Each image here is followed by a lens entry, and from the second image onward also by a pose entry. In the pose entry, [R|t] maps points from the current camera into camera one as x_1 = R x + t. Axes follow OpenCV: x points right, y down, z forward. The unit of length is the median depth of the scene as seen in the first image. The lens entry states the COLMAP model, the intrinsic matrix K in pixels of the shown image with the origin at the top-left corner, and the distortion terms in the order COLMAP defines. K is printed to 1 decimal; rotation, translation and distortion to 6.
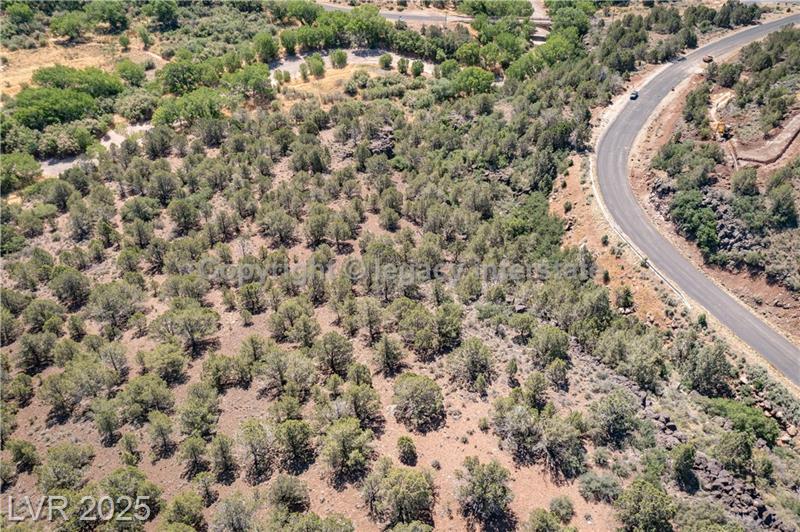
lens RADIAL K [[632.3, 0, 404.9], [0, 632.3, 264.4], [0, 0, 1]] dist [-0.005318, 0.004092]
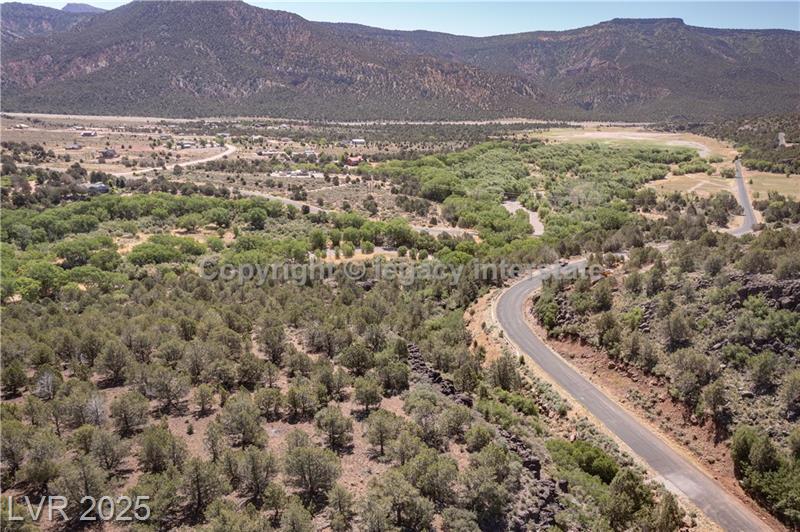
lens RADIAL K [[632.3, 0, 404.9], [0, 632.3, 264.4], [0, 0, 1]] dist [-0.005318, 0.004092]
pose [[0.981664, 0.058230, -0.181507, 0.418724], [-0.127687, 0.907874, -0.399326, 0.434312], [0.141533, 0.415180, 0.898662, -0.311453]]
